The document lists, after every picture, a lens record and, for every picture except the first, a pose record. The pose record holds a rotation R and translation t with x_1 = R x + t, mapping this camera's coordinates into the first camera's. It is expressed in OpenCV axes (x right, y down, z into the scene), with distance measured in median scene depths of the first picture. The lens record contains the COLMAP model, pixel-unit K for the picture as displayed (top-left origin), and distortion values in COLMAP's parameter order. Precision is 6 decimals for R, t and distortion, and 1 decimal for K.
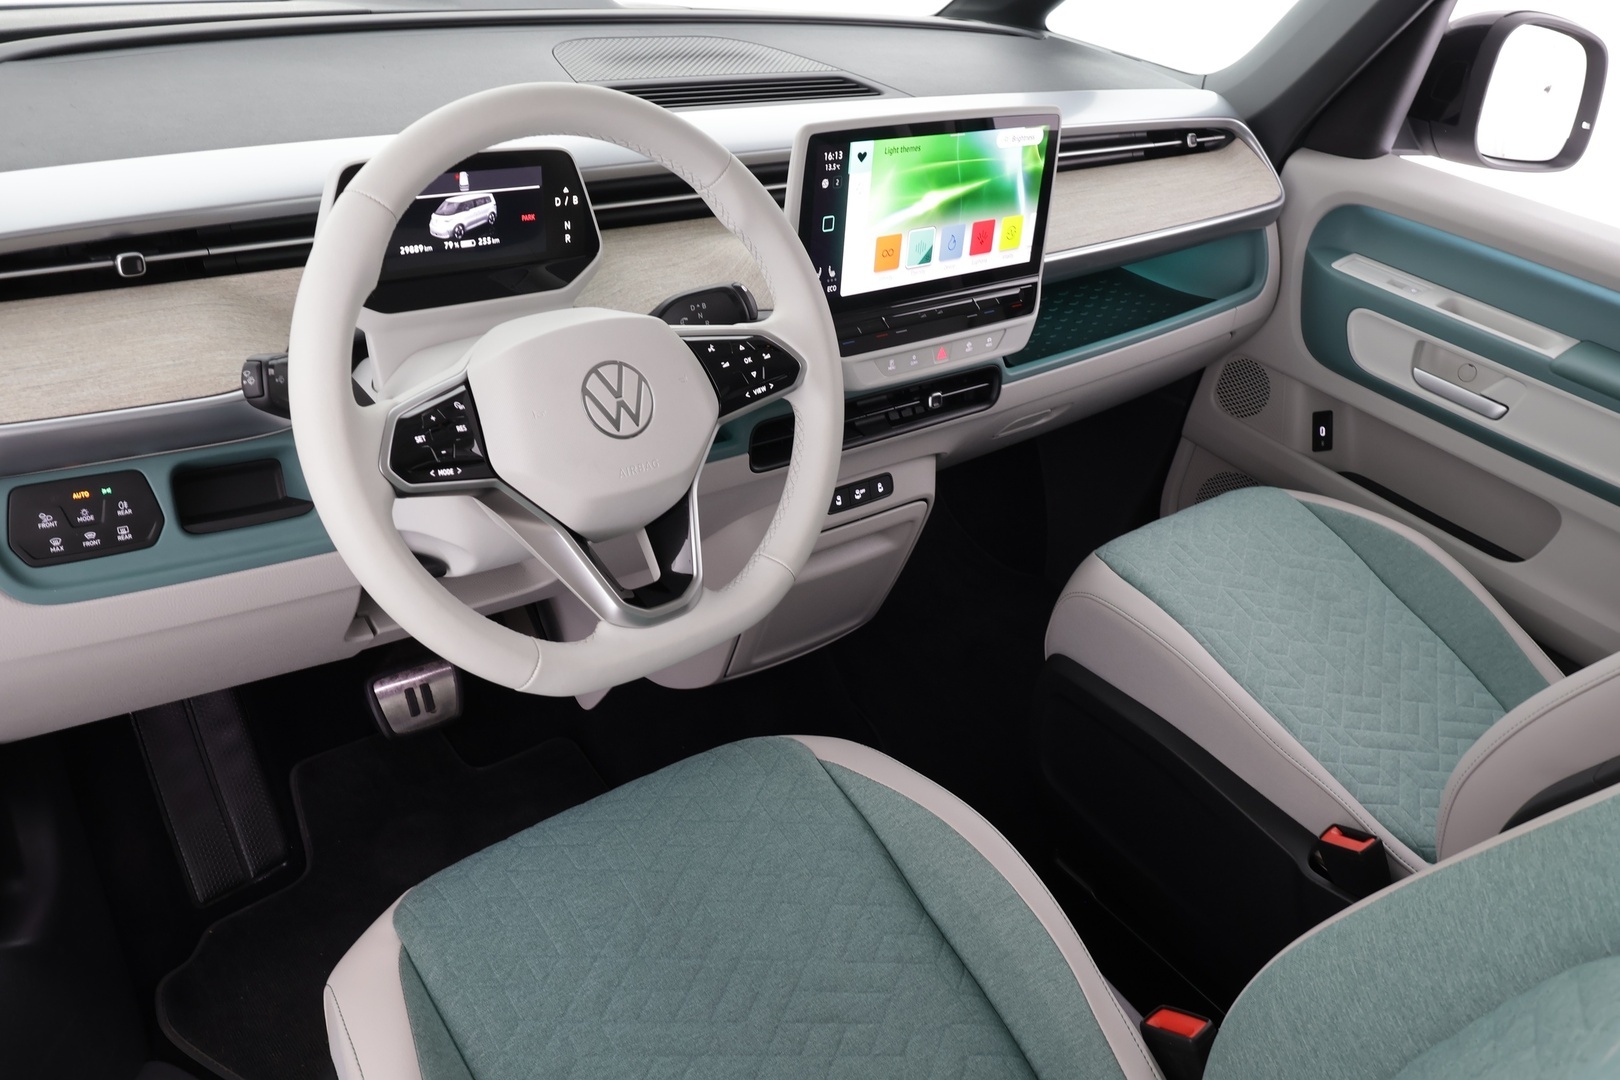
lens RADIAL K [[1232.4, 0, 815.8], [0, 1232.4, 547.8], [0, 0, 1]] dist [0.002893, -0.001217]
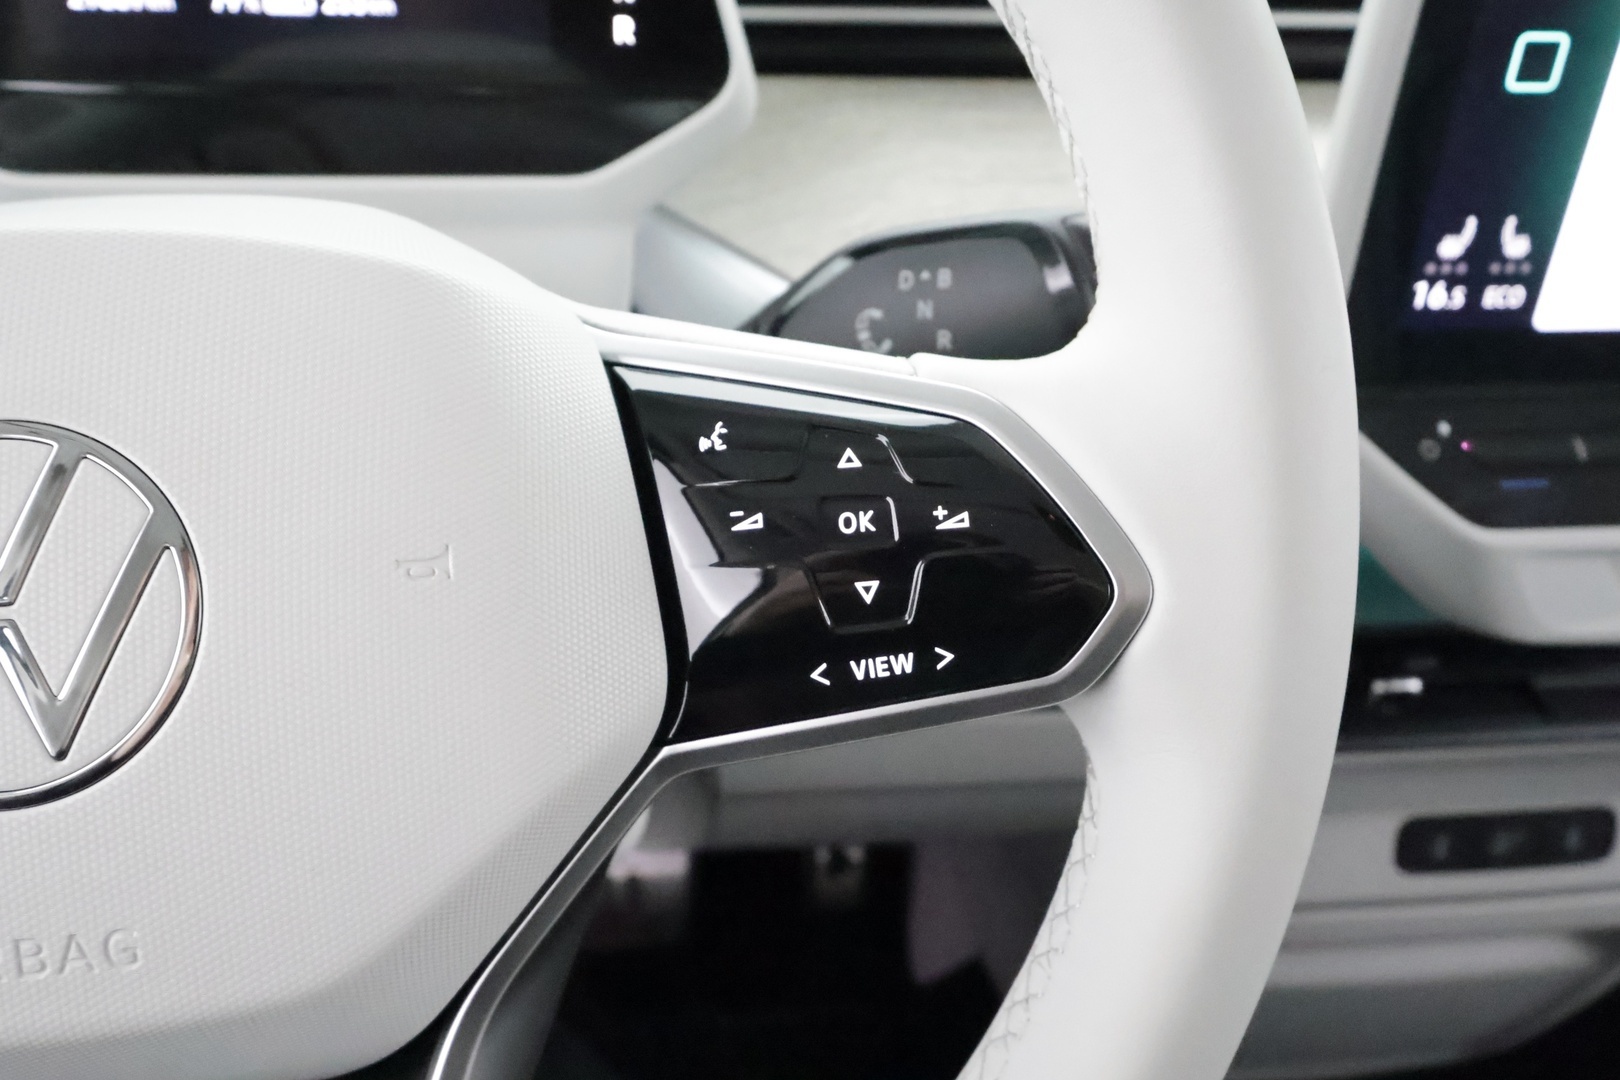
lens RADIAL K [[1274.5, 0, 810.0], [0, 1274.5, 540.0], [0, 0, 1]] dist [0.000945, -0.000918]
pose [[0.828602, 0.230943, -0.509985, 0.046826], [-0.236238, 0.970110, 0.055478, -0.138036], [0.507554, 0.074509, 0.858392, 0.691591]]
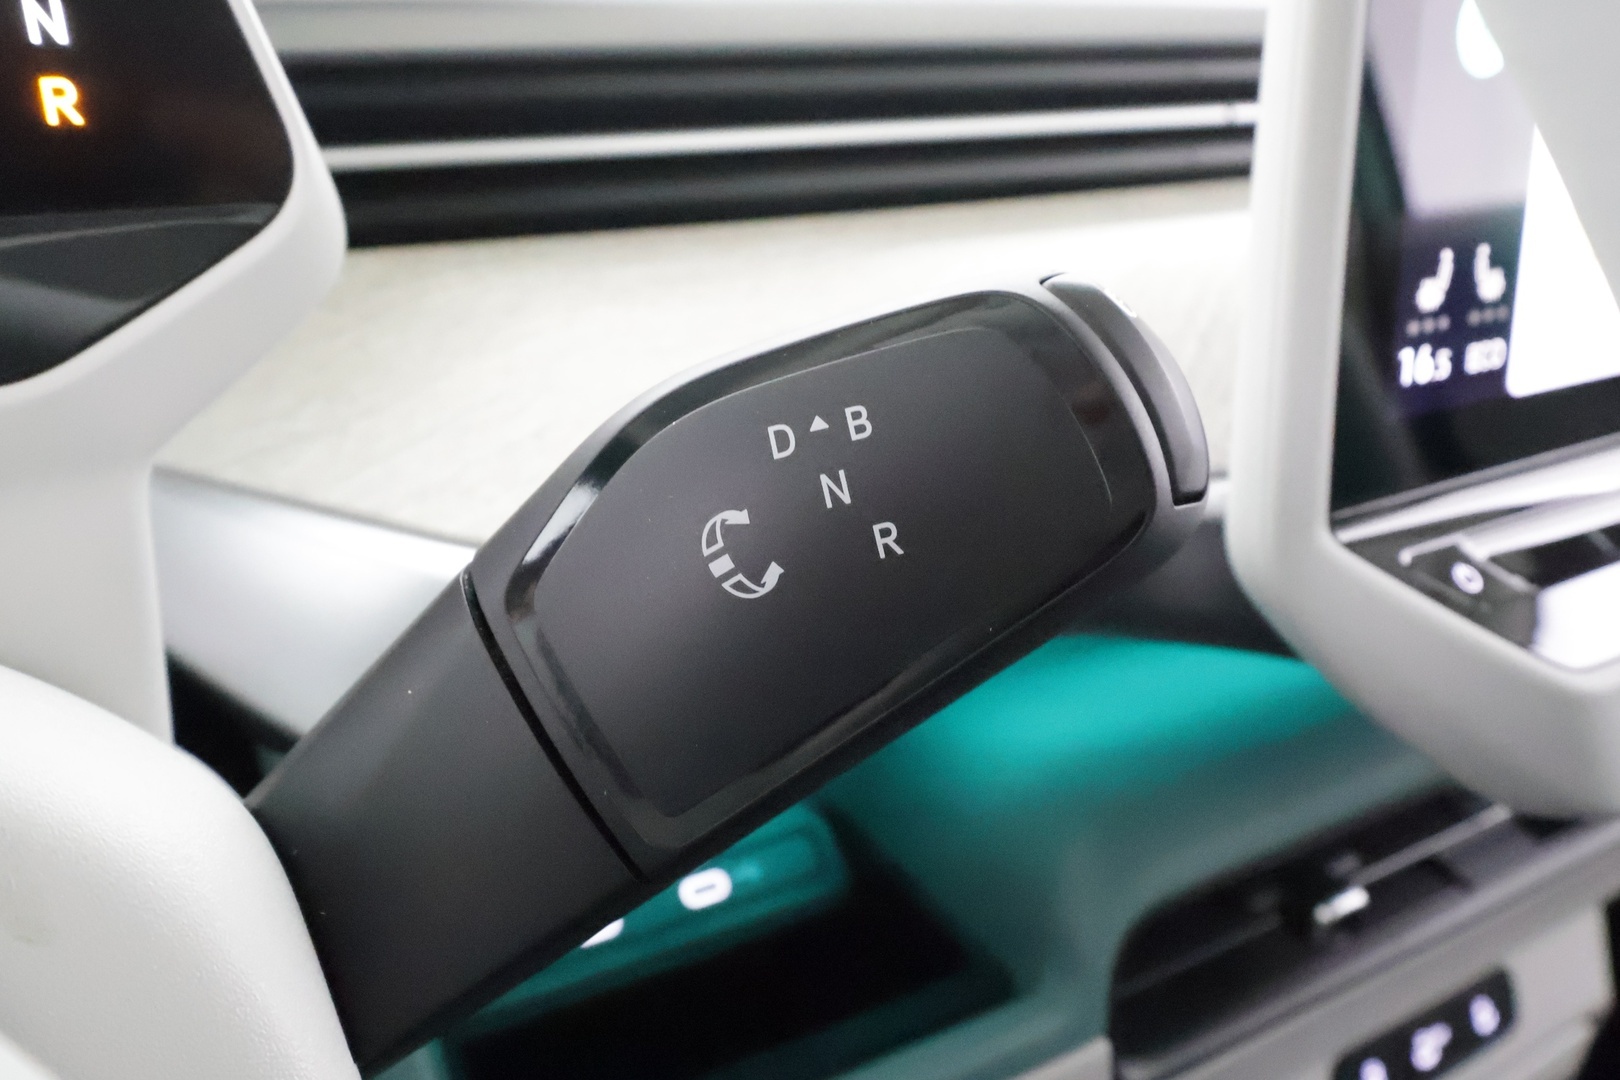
lens RADIAL K [[1274.5, 0, 810.0], [0, 1274.5, 540.0], [0, 0, 1]] dist [0.000945, -0.000918]
pose [[0.978408, -0.060190, -0.197724, -0.063540], [0.020777, 0.980453, -0.195653, -0.144715], [0.205635, 0.187320, 0.960534, 0.808266]]
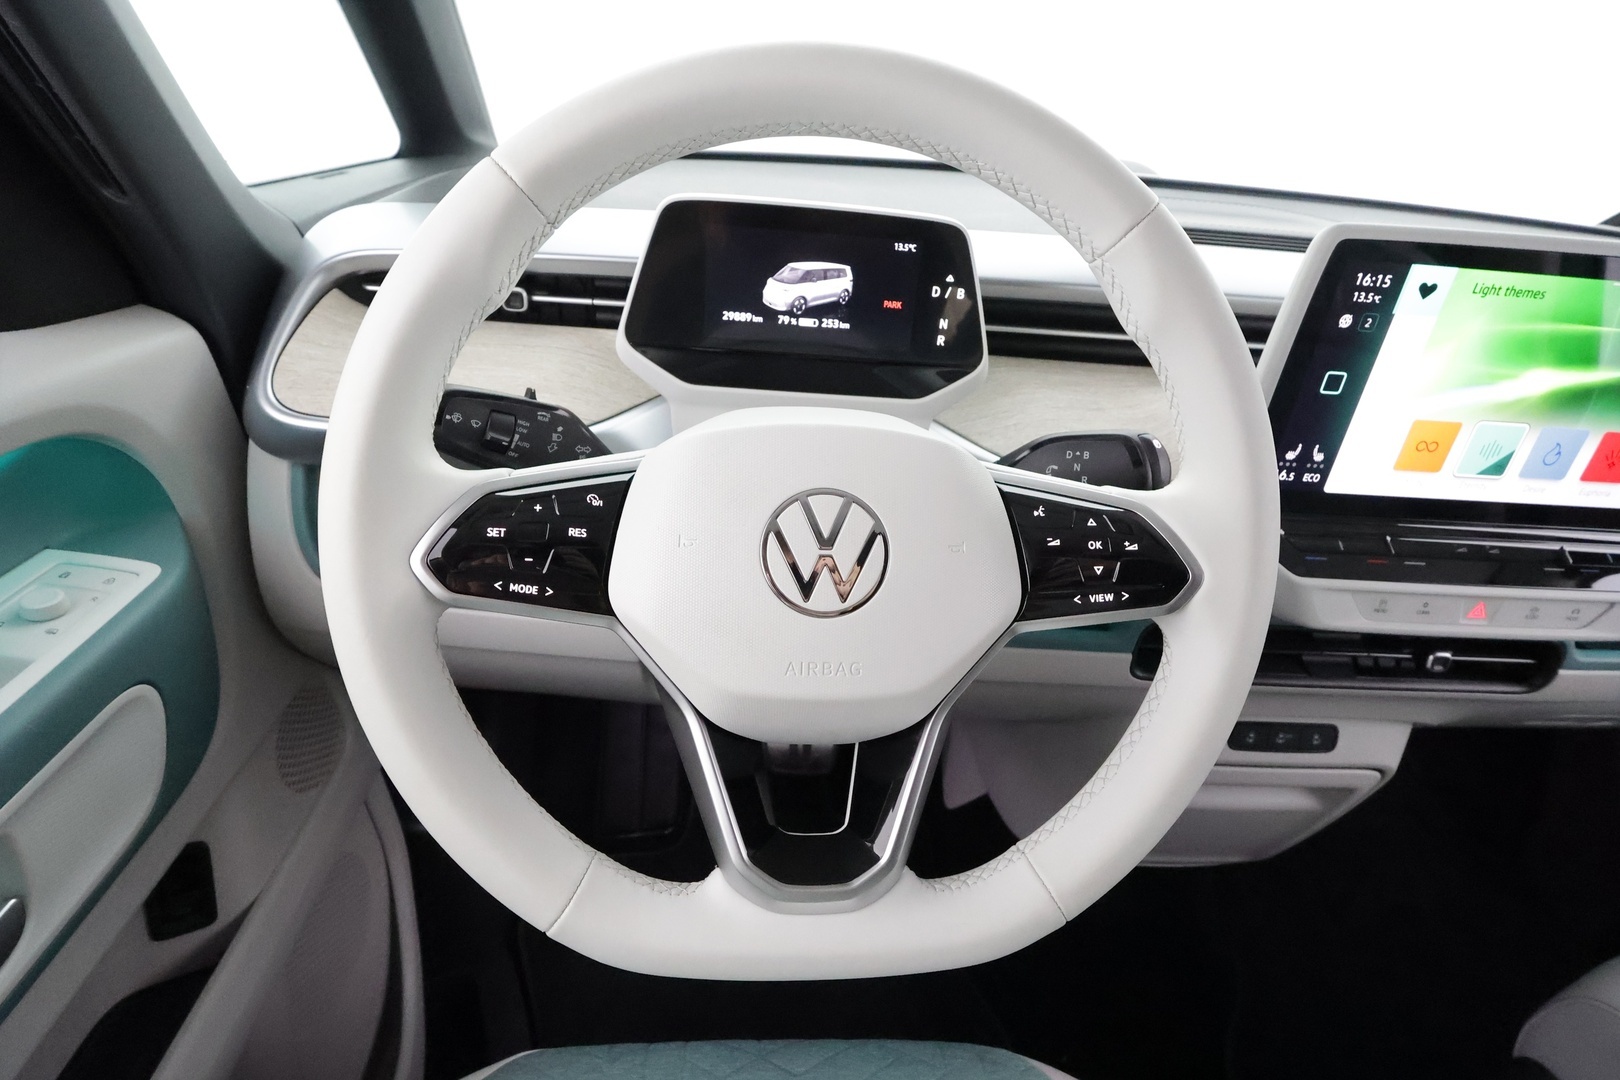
lens RADIAL K [[752.3, 0, 811.0], [0, 752.3, 544.2], [0, 0, 1]] dist [0.000080, 0.000422]
pose [[0.797231, 0.263301, -0.543227, 0.029845], [-0.305583, 0.952077, 0.013000, -0.099091], [0.520617, 0.155637, 0.839485, 0.530727]]
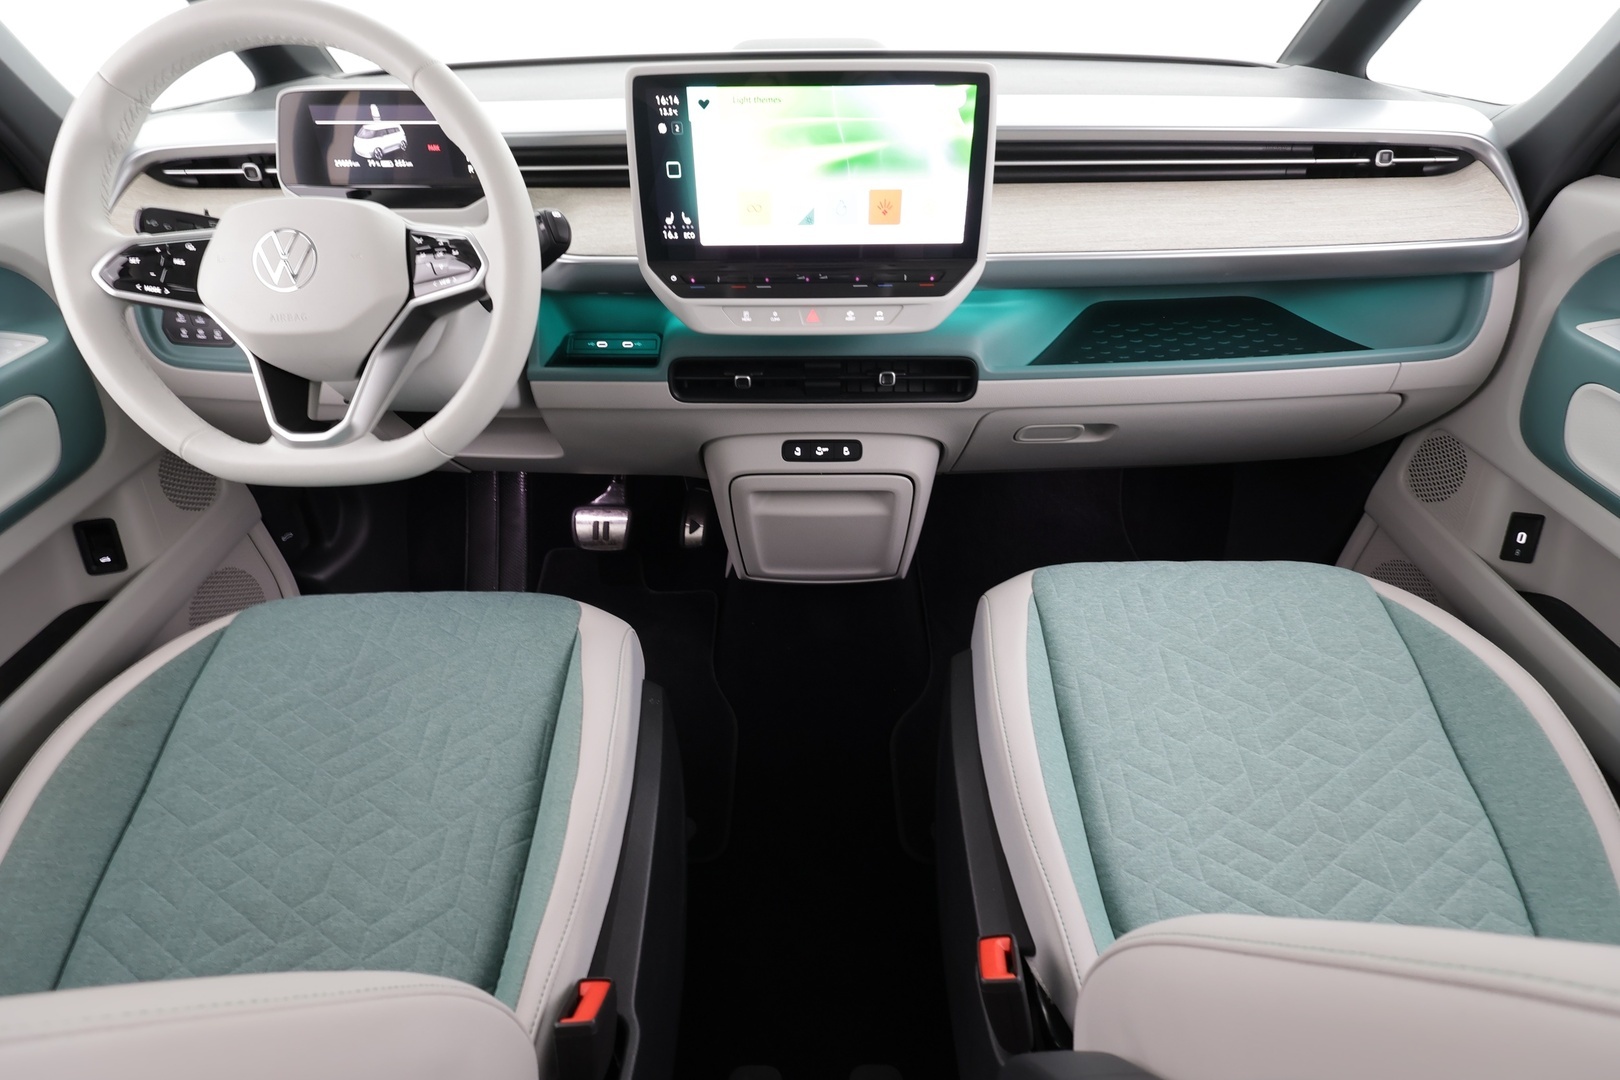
lens RADIAL K [[752.3, 0, 811.0], [0, 752.3, 544.2], [0, 0, 1]] dist [0.000080, 0.000422]
pose [[0.760682, 0.273525, -0.588683, 0.603271], [-0.253531, 0.960046, 0.118468, -0.053308], [0.597566, 0.059133, 0.799636, 0.566460]]
